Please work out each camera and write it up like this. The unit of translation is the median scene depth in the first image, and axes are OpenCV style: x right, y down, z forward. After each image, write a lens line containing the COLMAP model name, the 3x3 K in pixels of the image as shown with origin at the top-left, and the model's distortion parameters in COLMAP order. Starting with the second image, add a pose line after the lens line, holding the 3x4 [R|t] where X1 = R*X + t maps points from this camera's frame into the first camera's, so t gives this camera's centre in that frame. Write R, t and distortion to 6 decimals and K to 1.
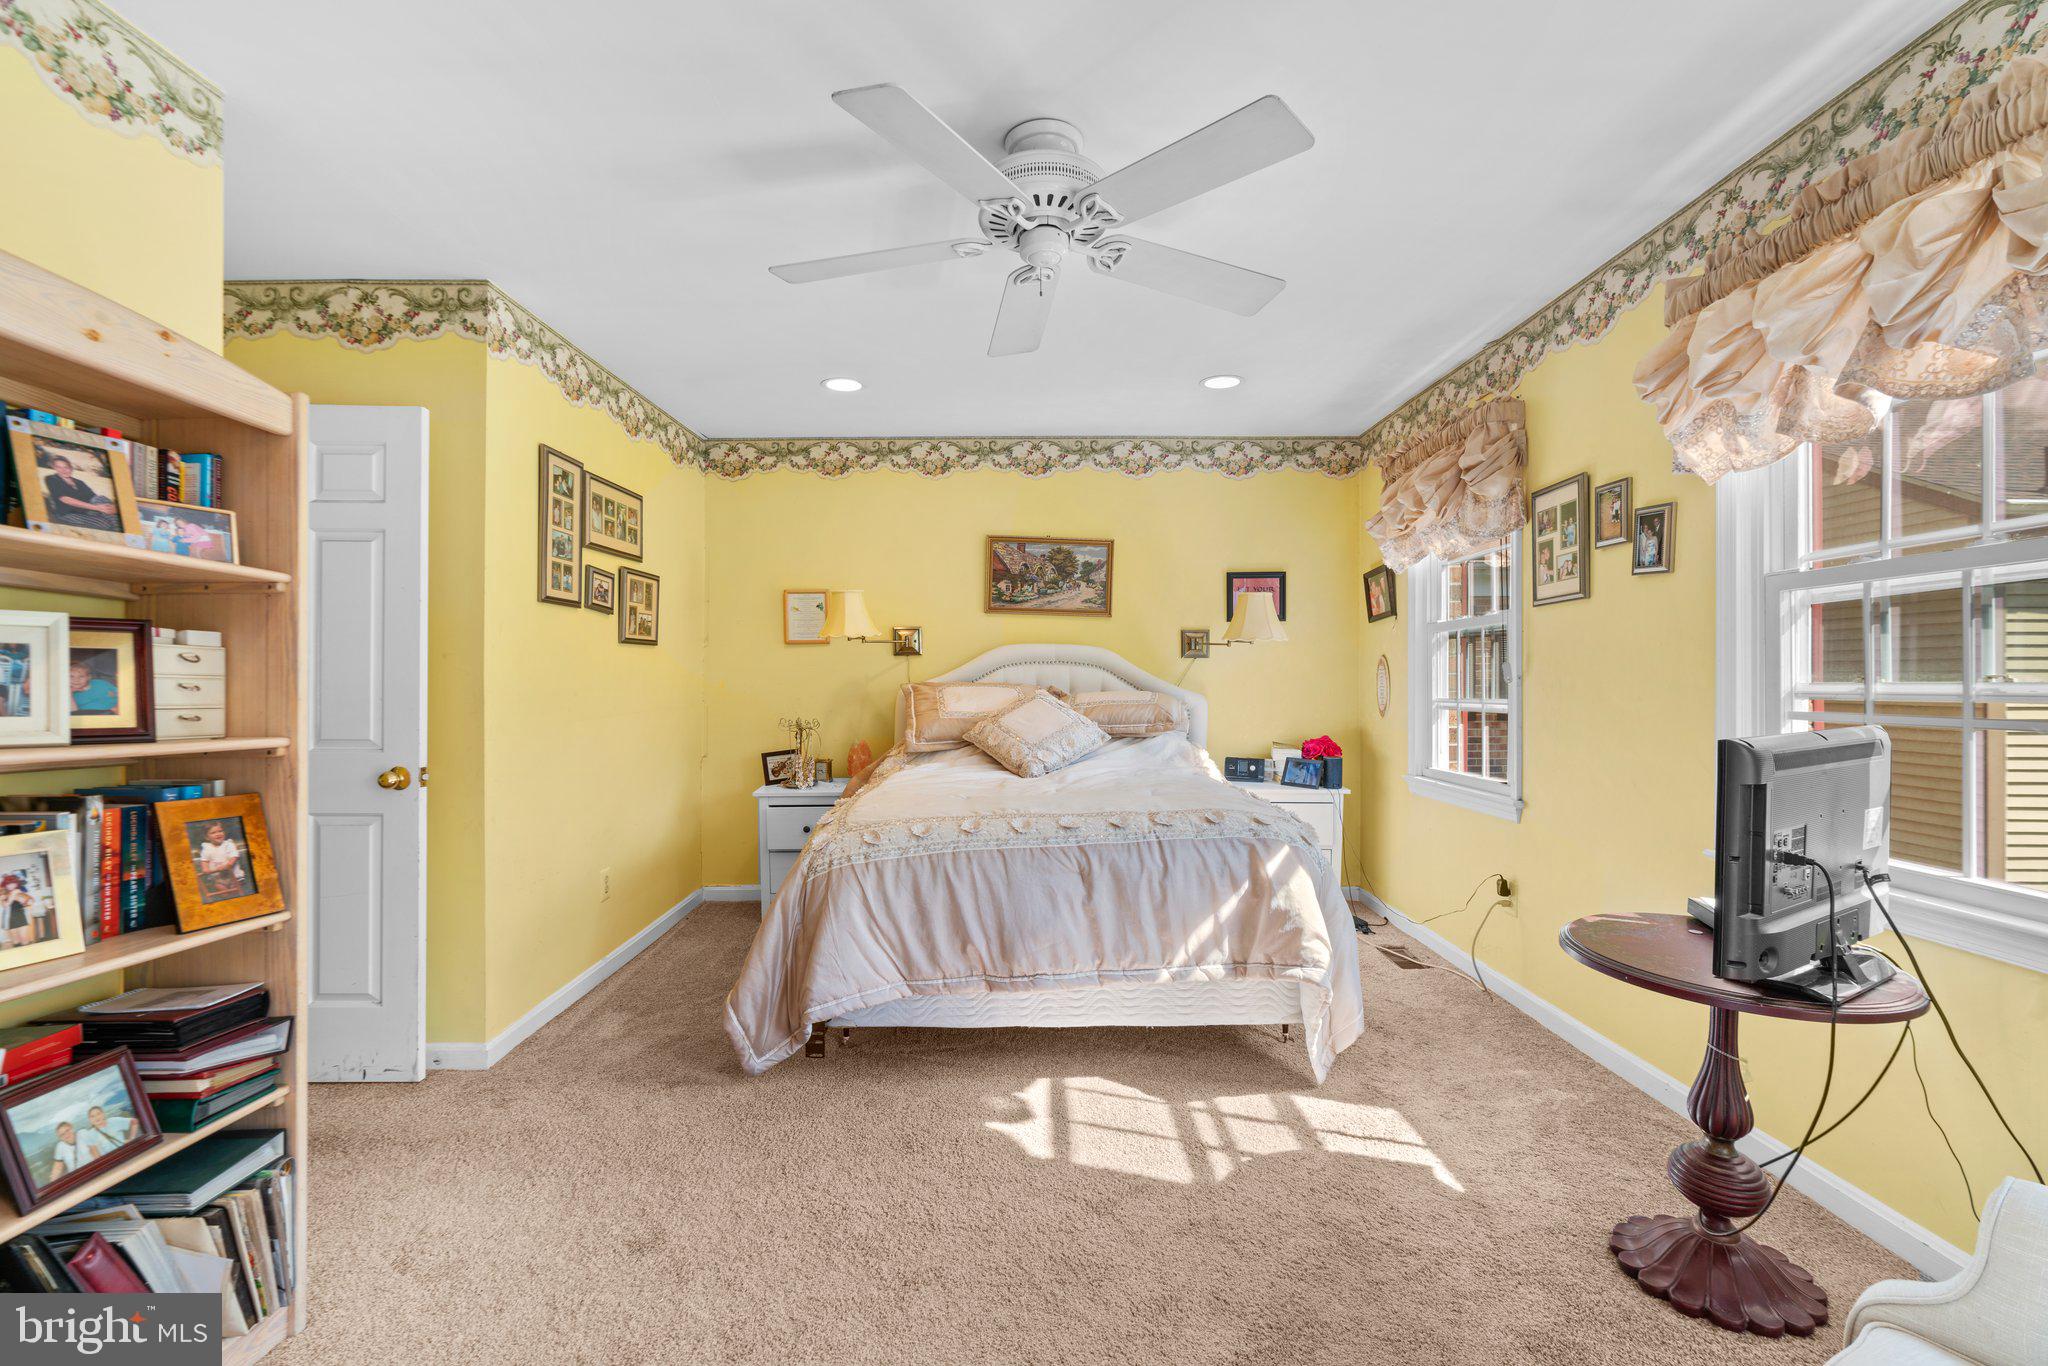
lens RADIAL K [[932.8, 0, 1026.8], [0, 932.8, 683.5], [0, 0, 1]] dist [-0.009173, 0.005848]
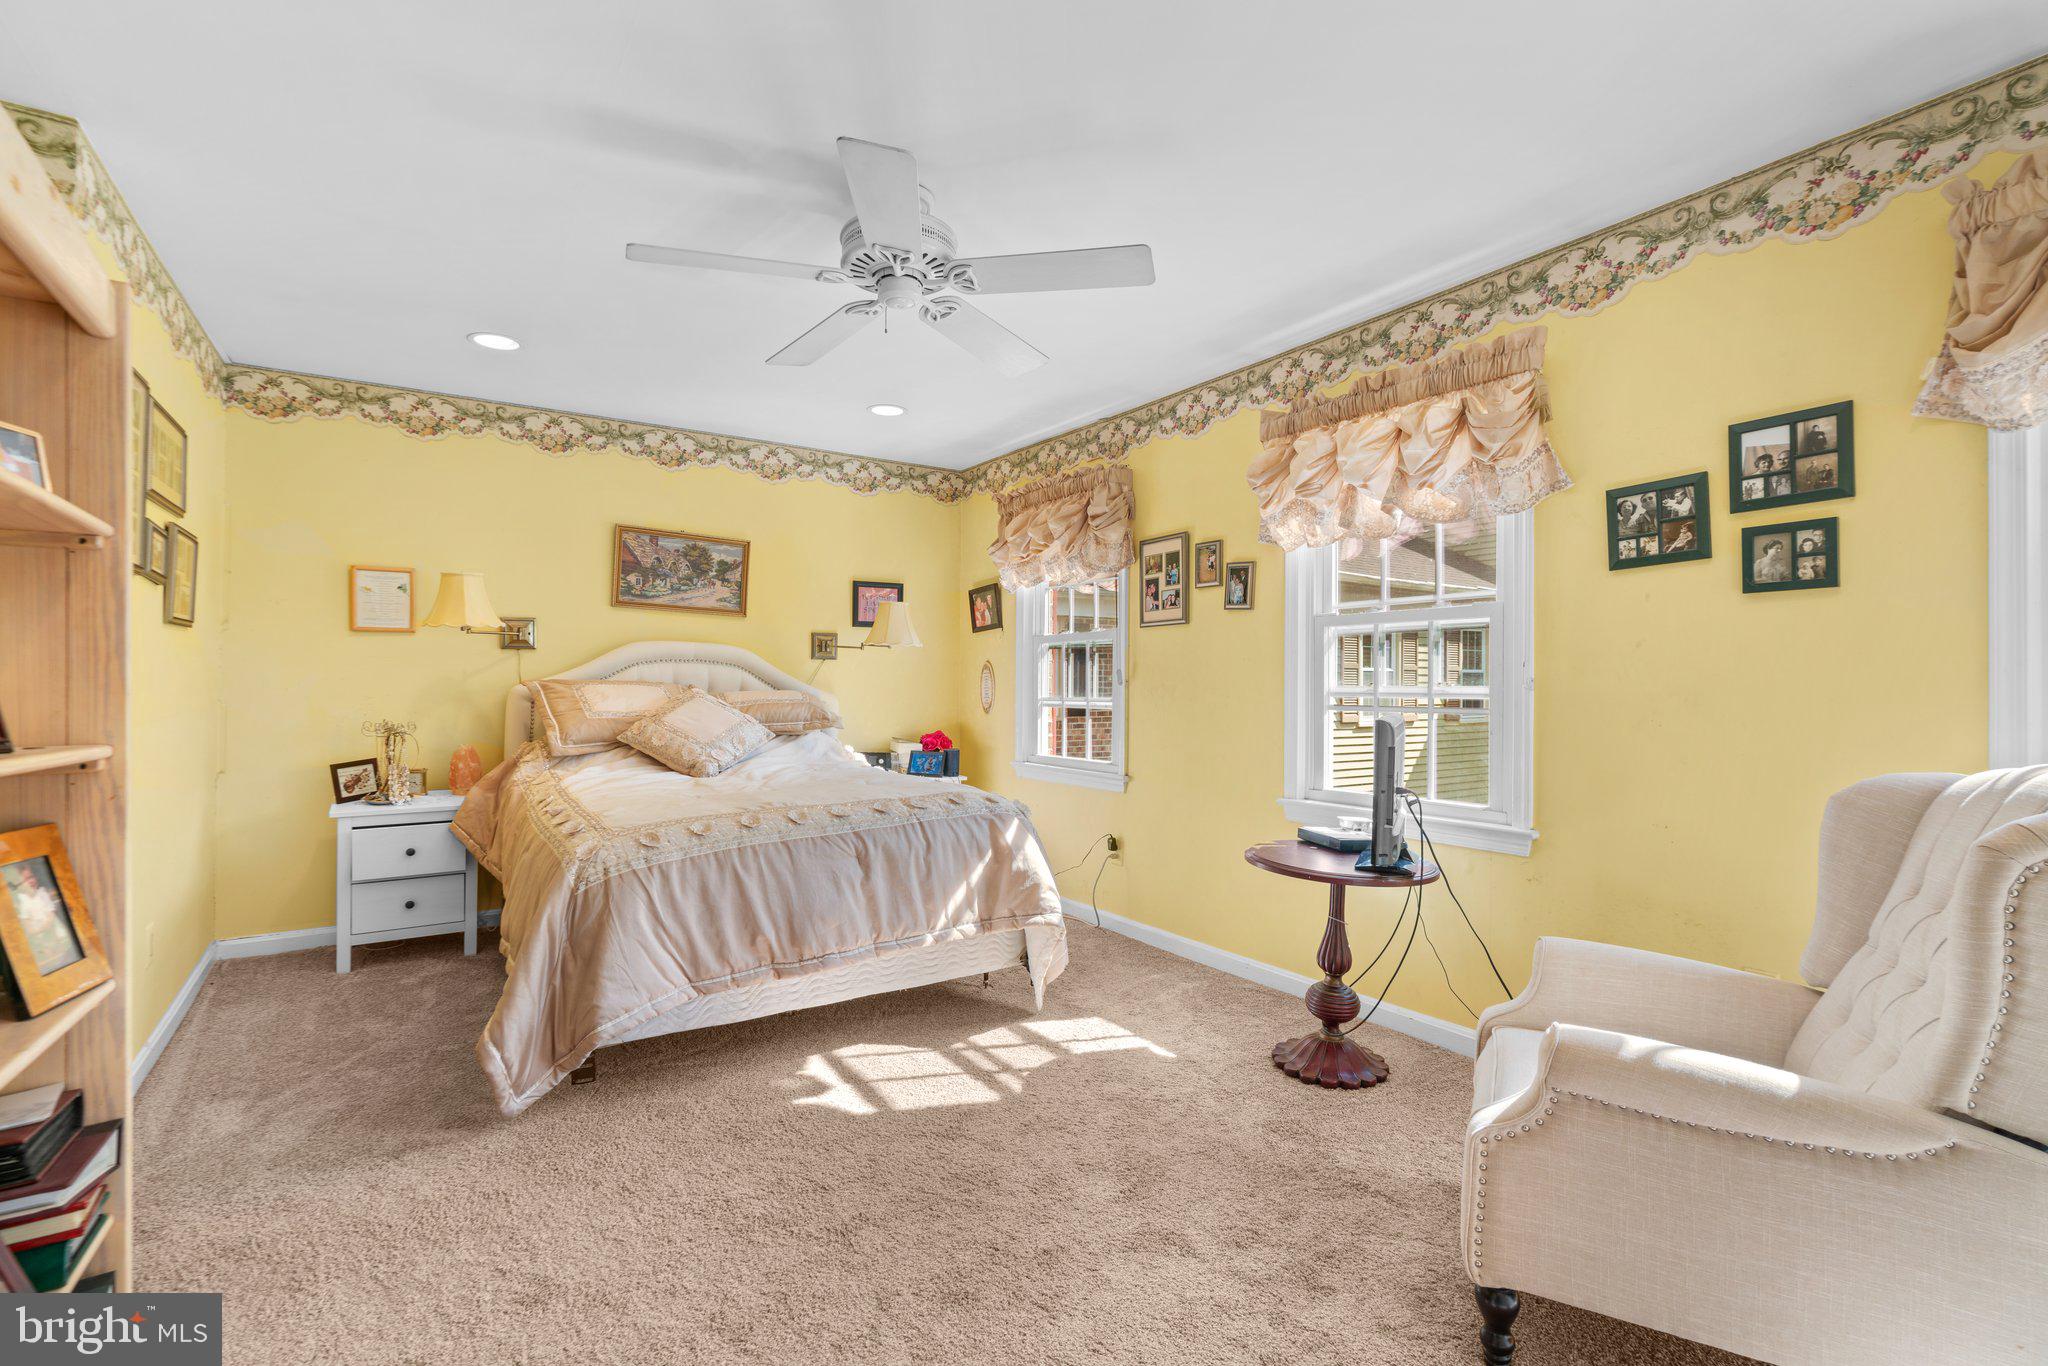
lens RADIAL K [[932.8, 0, 1023.8], [0, 932.8, 683.3], [0, 0, 1]] dist [-0.009173, 0.005848]
pose [[0.834539, 0.008441, 0.550884, -0.381650], [-0.007488, 0.999964, -0.003977, 0.003879], [-0.550897, -0.000806, 0.834573, -0.014902]]
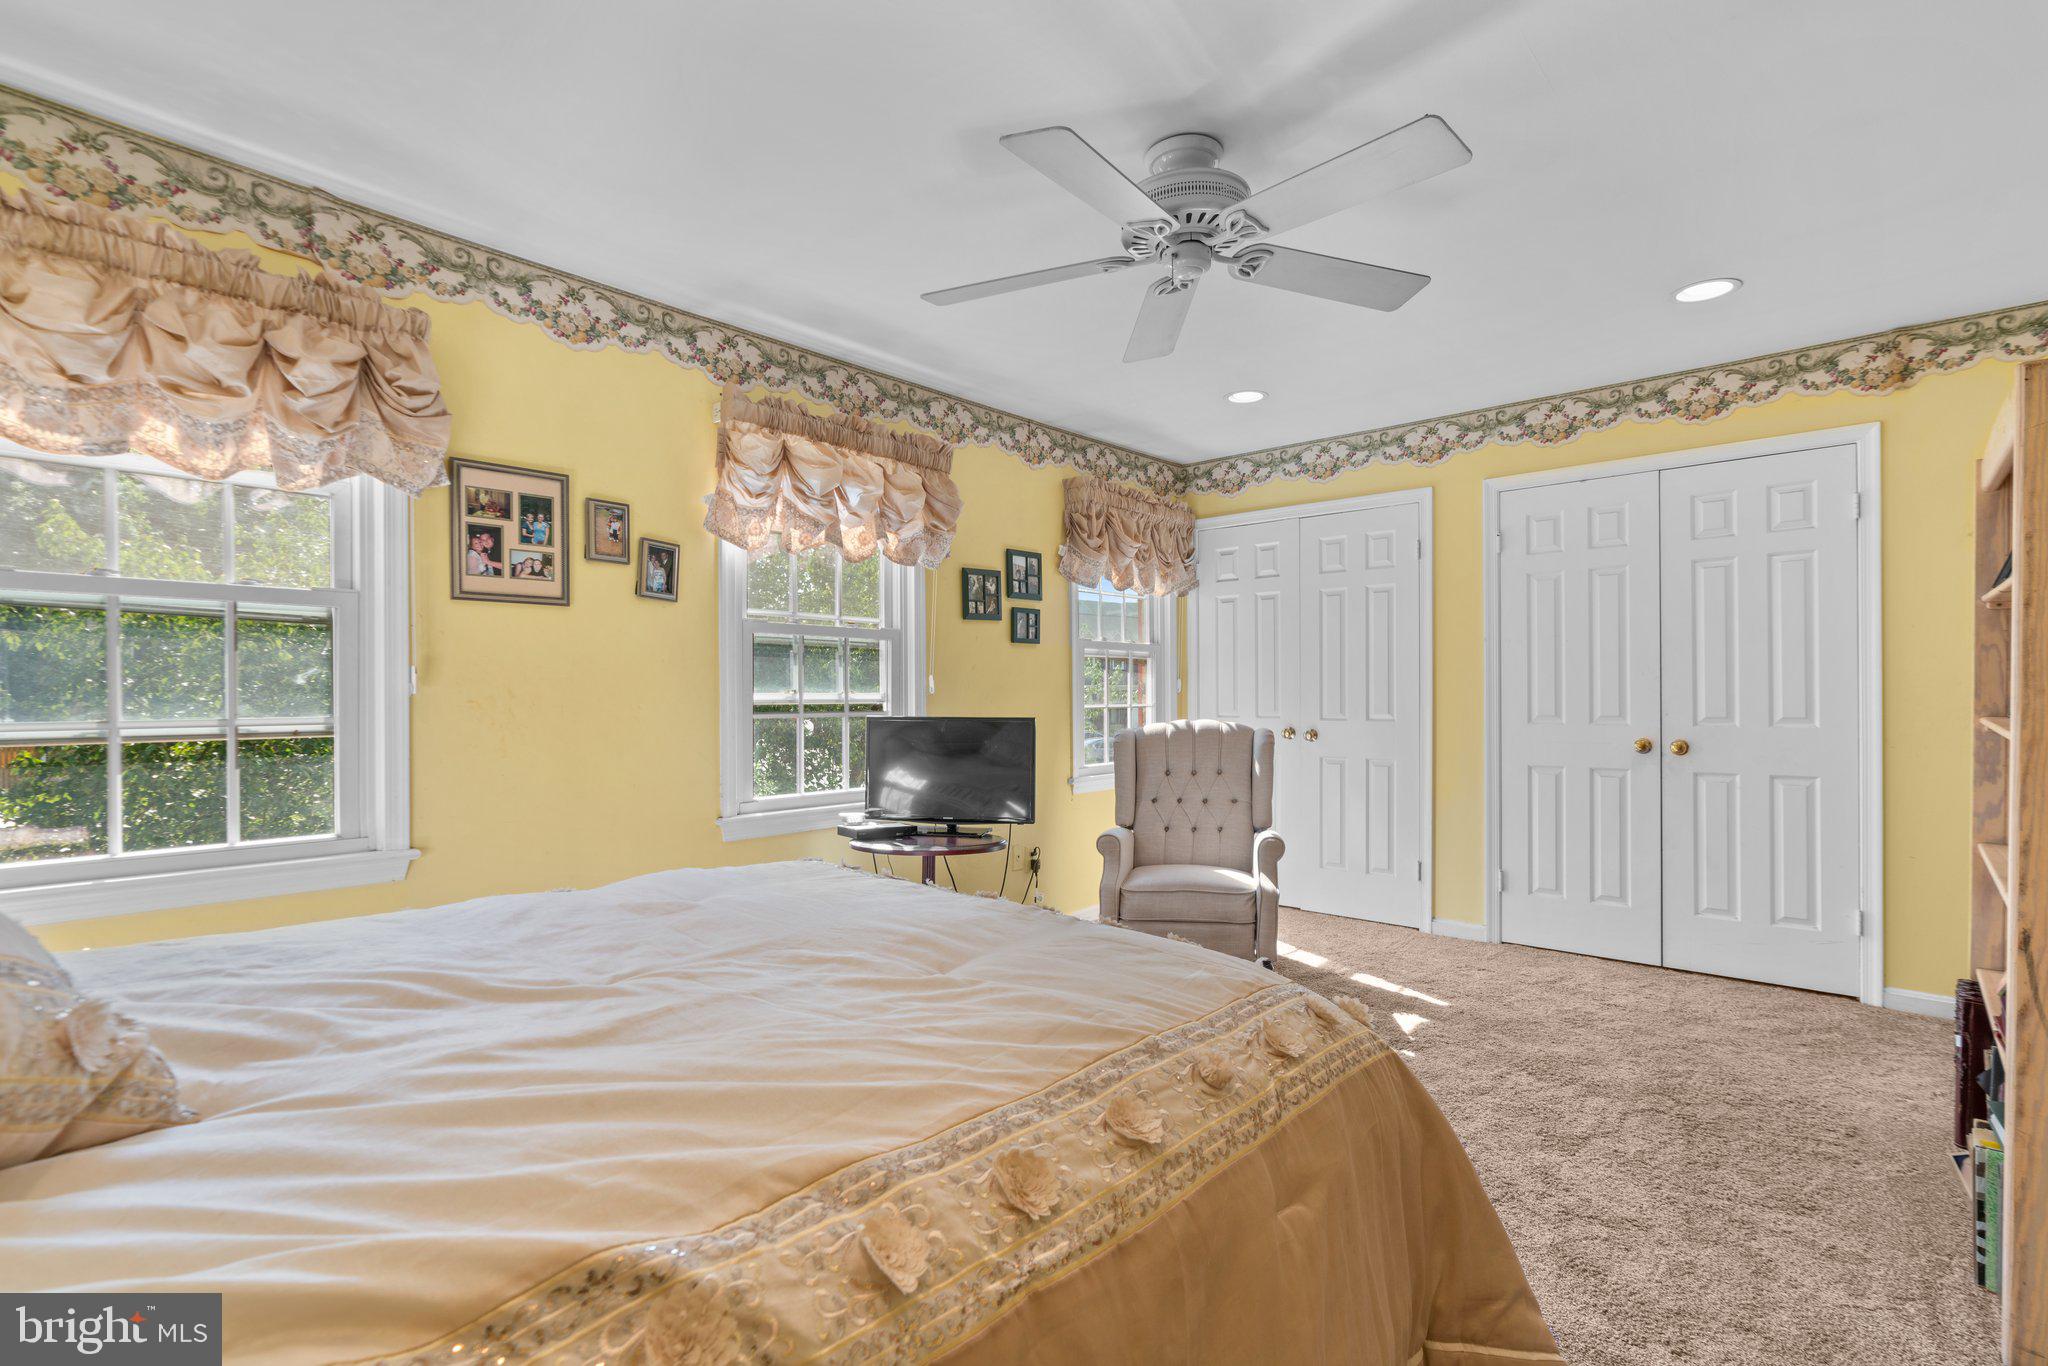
lens RADIAL K [[866.2, 0, 1005.7], [0, 866.2, 697.0], [0, 0, 1]] dist [-0.002047, 0.000503]
pose [[-0.705858, 0.005193, 0.708334, -0.385730], [0.004804, 0.999985, -0.002544, 0.008443], [-0.708337, 0.001607, -0.705872, 1.412974]]
